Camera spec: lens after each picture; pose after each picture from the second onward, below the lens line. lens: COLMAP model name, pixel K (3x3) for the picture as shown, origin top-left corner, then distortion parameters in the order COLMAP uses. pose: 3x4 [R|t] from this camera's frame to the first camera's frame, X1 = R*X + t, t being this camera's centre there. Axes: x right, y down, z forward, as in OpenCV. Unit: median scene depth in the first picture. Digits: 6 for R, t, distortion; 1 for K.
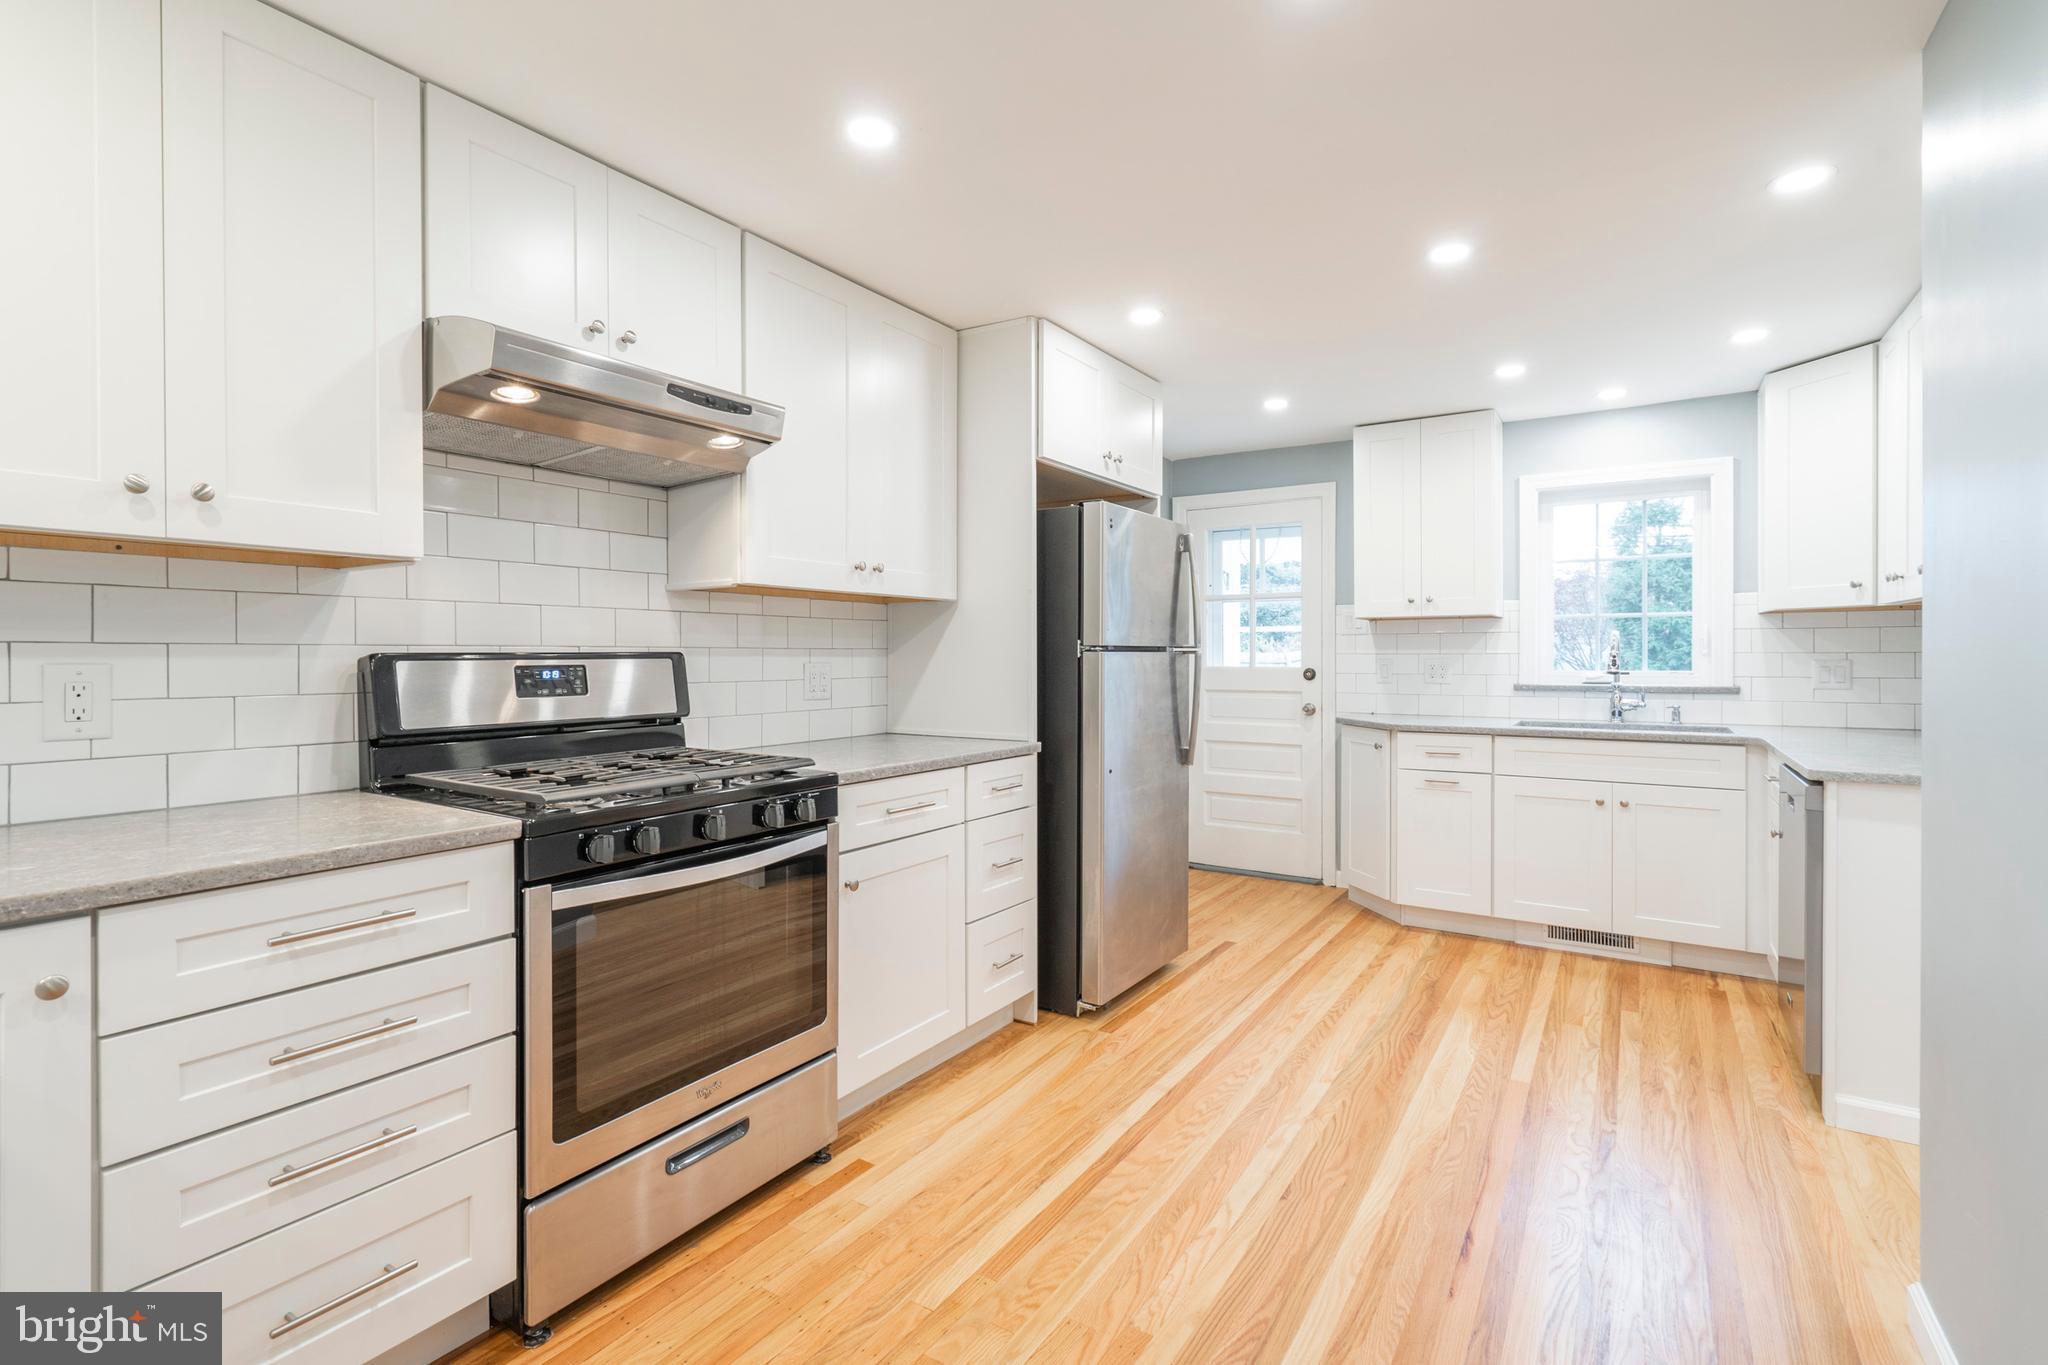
lens RADIAL K [[954.8, 0, 1009.9], [0, 954.8, 660.3], [0, 0, 1]] dist [-0.006573, 0.000820]
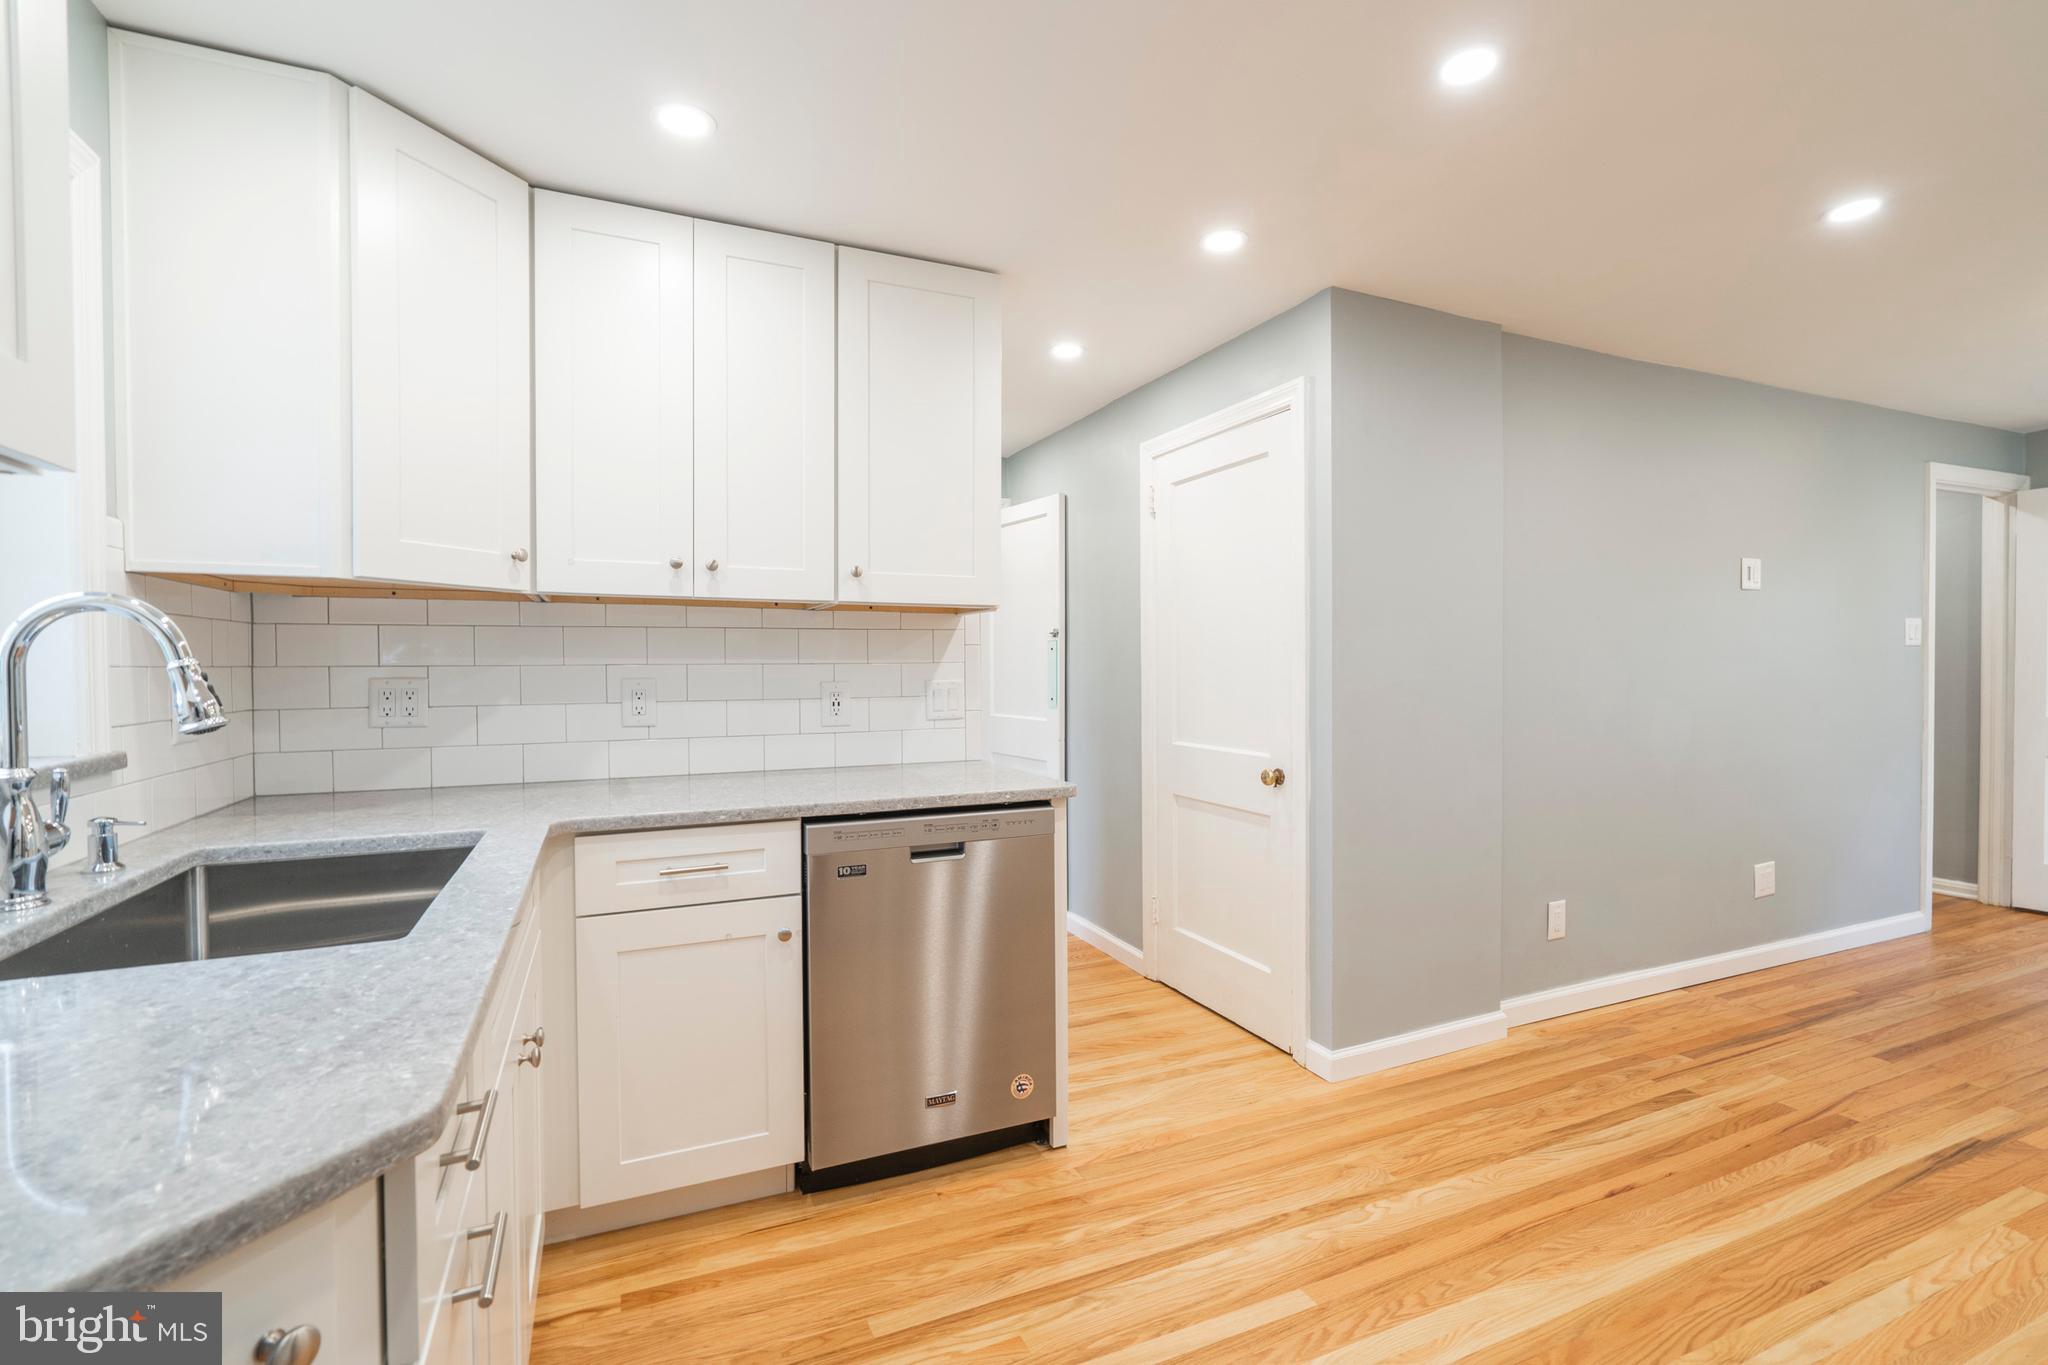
lens RADIAL K [[931.4, 0, 1002.4], [0, 931.4, 701.3], [0, 0, 1]] dist [0.002106, -0.001383]
pose [[-0.841809, -0.014369, 0.539584, 0.319524], [0.010114, 0.999050, 0.042383, -0.007916], [-0.539681, 0.041135, -0.840864, 1.435908]]
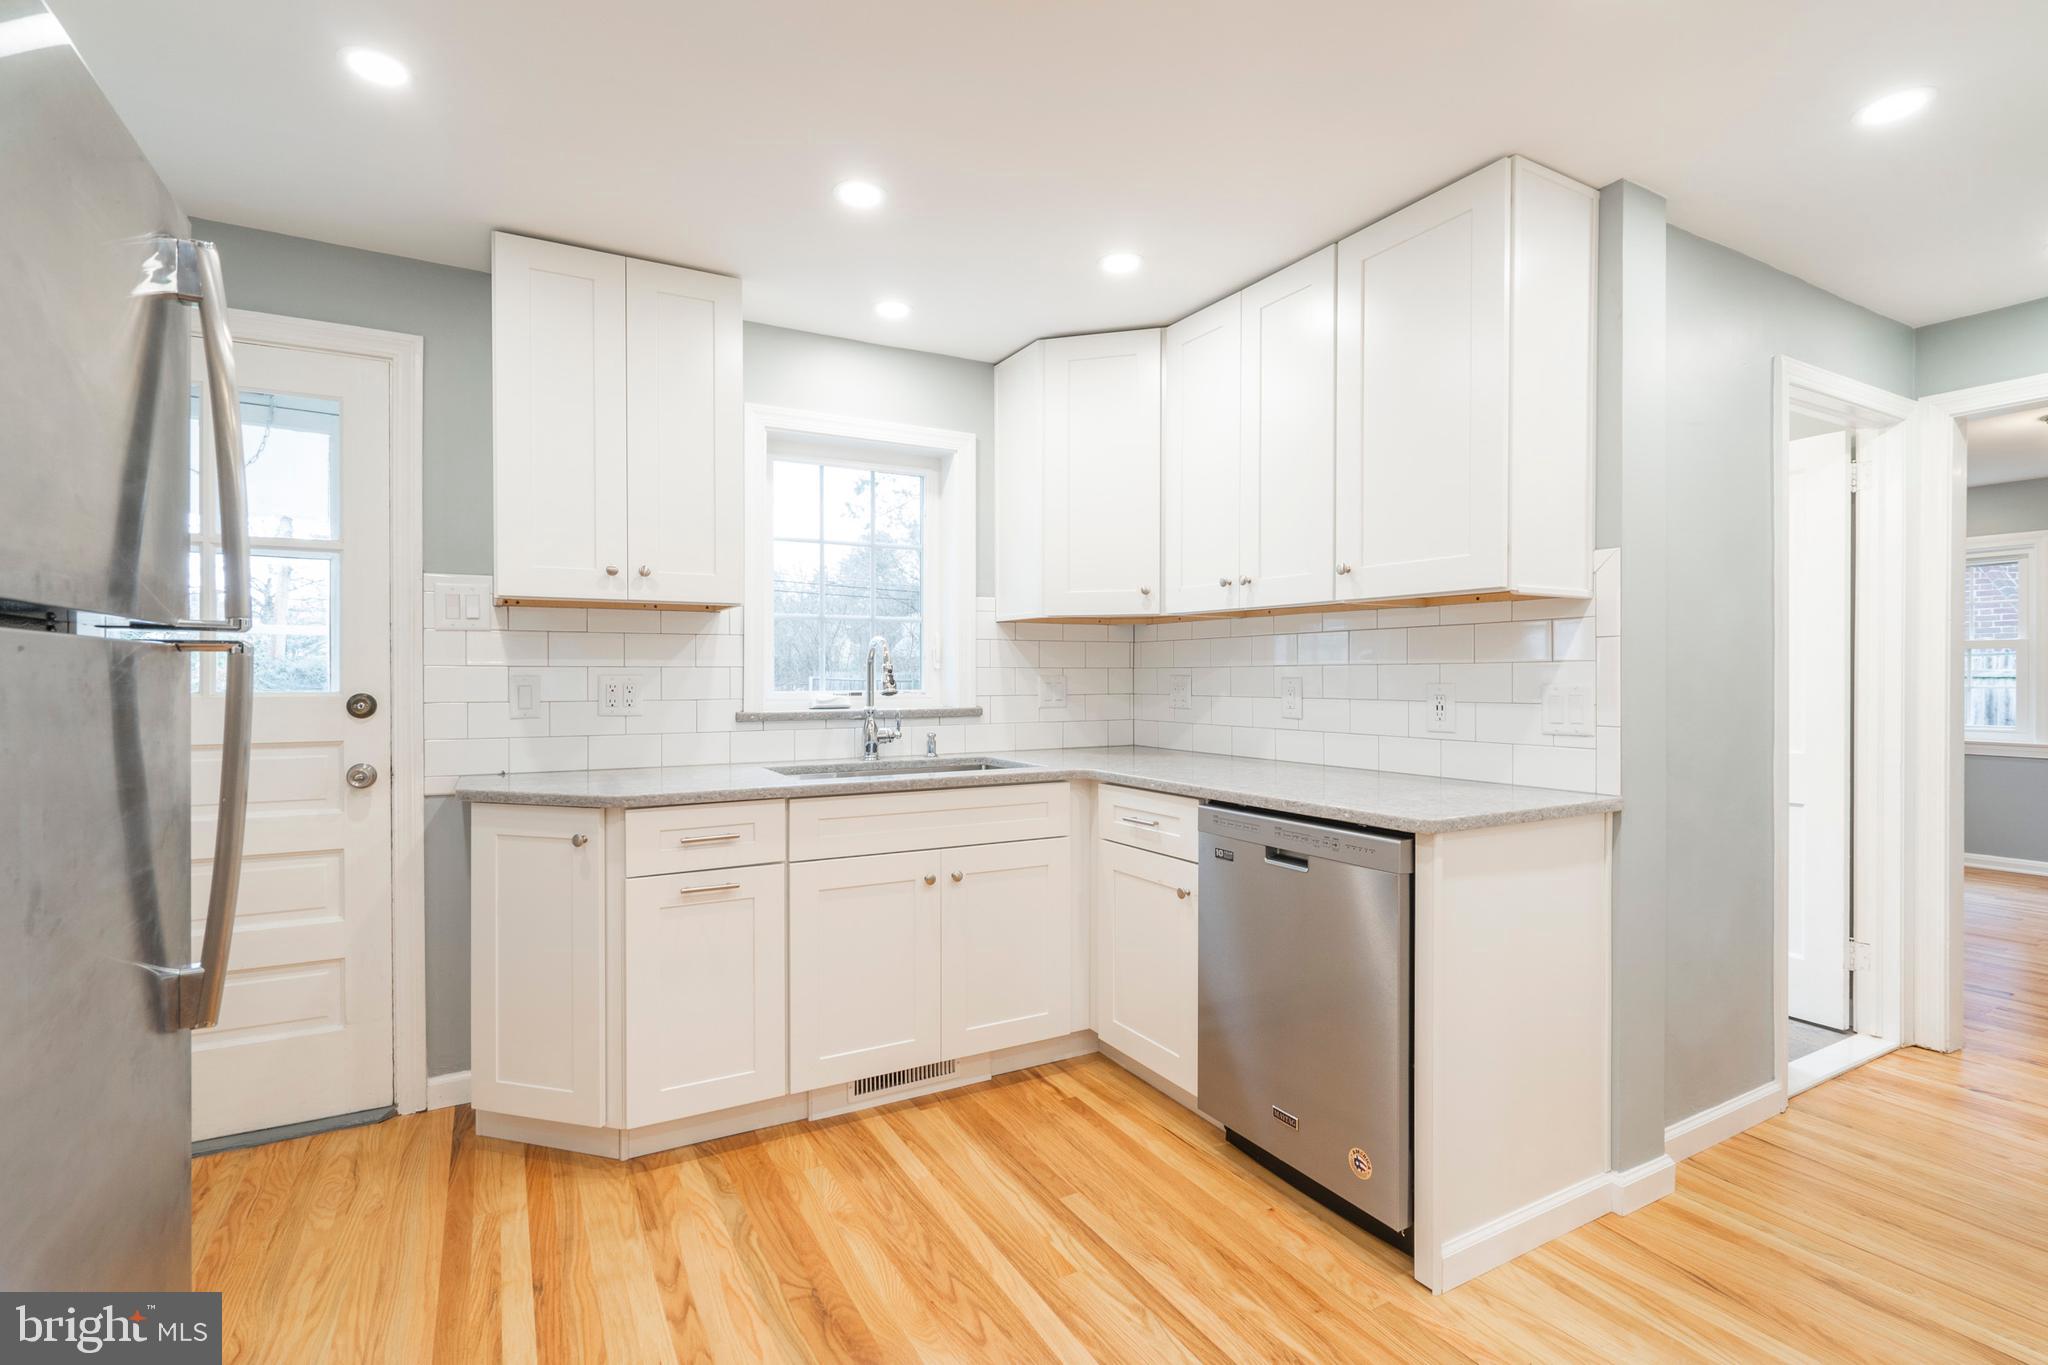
lens RADIAL K [[933.1, 0, 1030.9], [0, 933.1, 680.2], [0, 0, 1]] dist [-0.010343, 0.005354]
pose [[0.446178, -0.002757, 0.894940, 0.053283], [0.004658, 0.999989, 0.000758, 0.003860], [-0.894932, 0.003830, 0.446186, 0.753075]]
